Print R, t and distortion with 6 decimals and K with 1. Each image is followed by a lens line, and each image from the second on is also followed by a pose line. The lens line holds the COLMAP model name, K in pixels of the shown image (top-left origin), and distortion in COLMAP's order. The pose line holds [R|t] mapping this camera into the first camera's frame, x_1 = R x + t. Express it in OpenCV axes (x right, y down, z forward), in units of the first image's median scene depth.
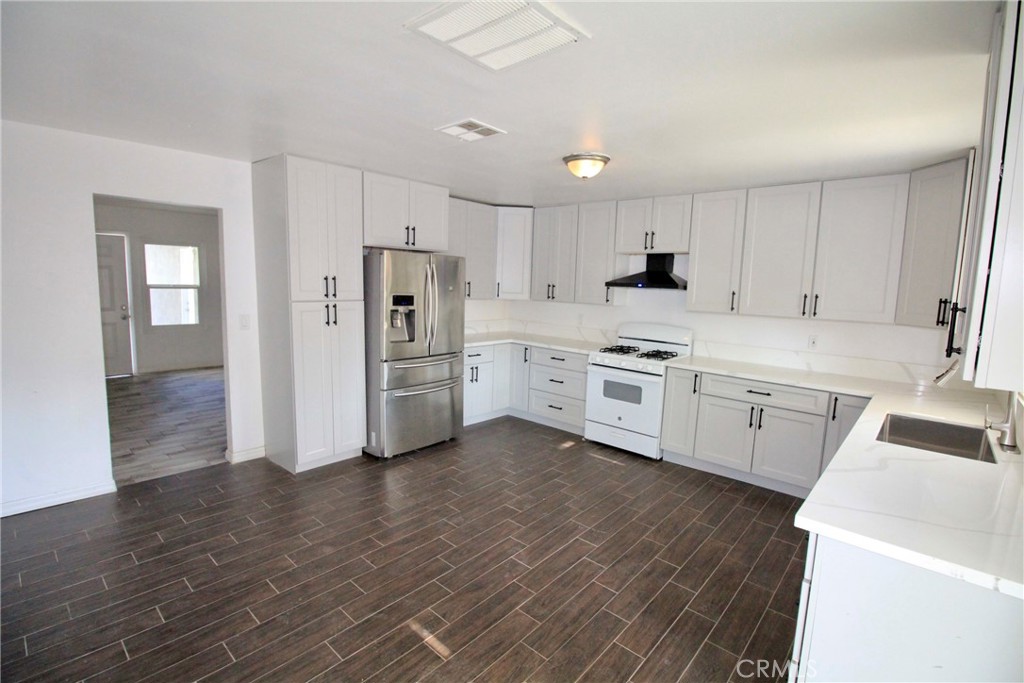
lens RADIAL K [[476.1, 0, 506.5], [0, 476.1, 333.8], [0, 0, 1]] dist [-0.001841, -0.000308]
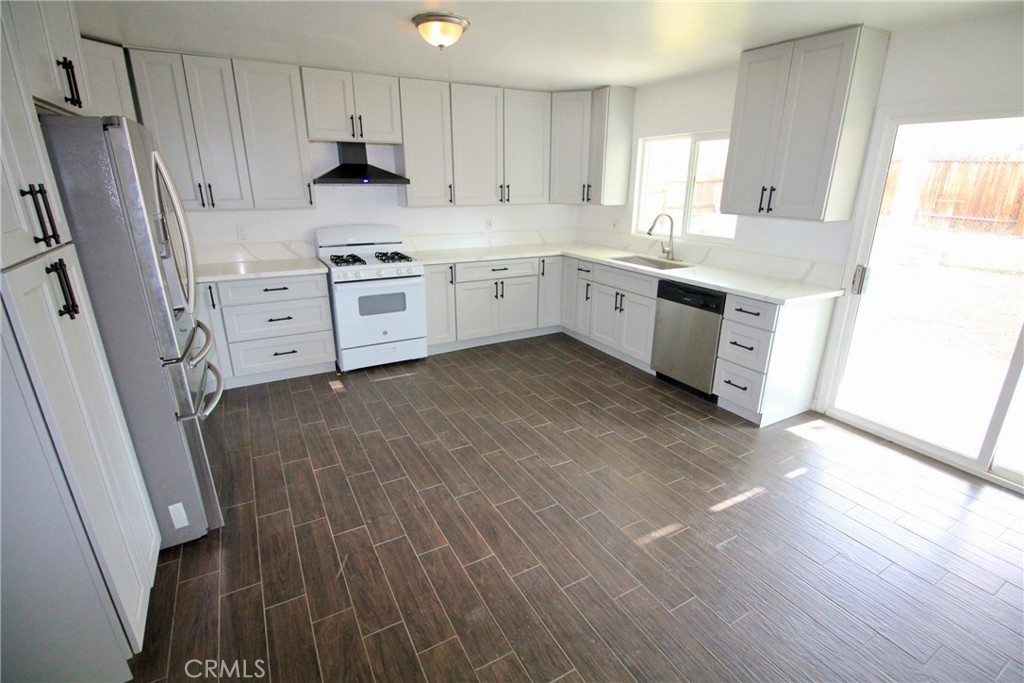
lens RADIAL K [[476.1, 0, 518.7], [0, 476.1, 342.0], [0, 0, 1]] dist [-0.001841, -0.000308]
pose [[0.308938, -0.334052, 0.890487, -0.556544], [0.107550, 0.942553, 0.316271, -0.075751], [-0.944982, -0.001936, 0.327117, 0.491058]]
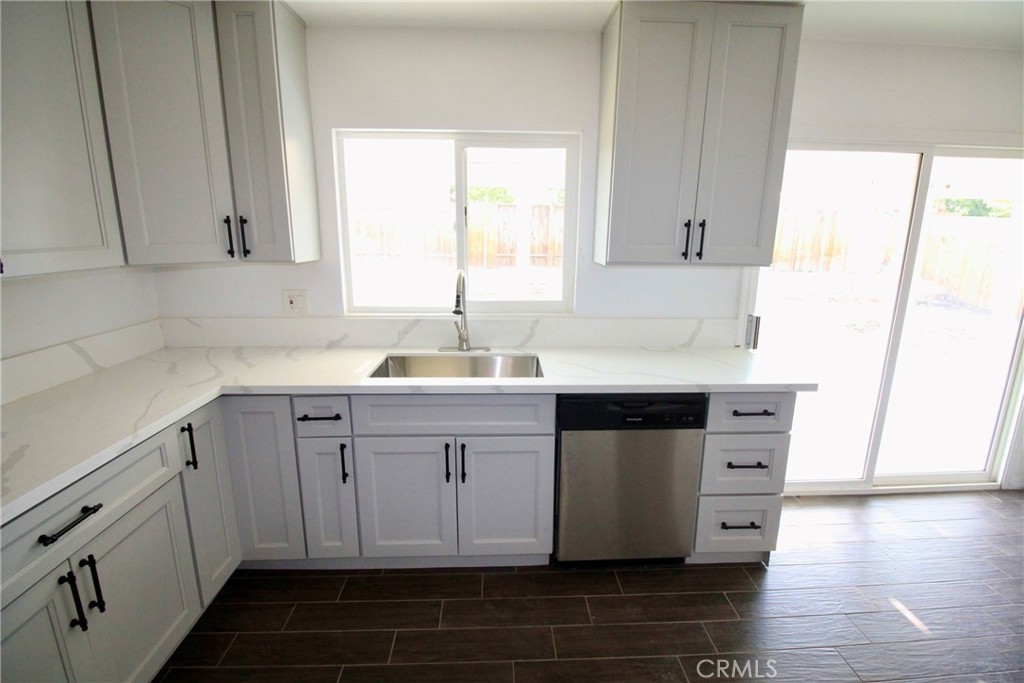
lens RADIAL K [[476.1, 0, 511.8], [0, 476.1, 335.3], [0, 0, 1]] dist [-0.001841, -0.000308]
pose [[-0.702130, -0.192805, 0.685449, 0.112670], [0.045451, 0.948544, 0.313366, -0.078039], [-0.710597, 0.251178, -0.657238, 0.866215]]
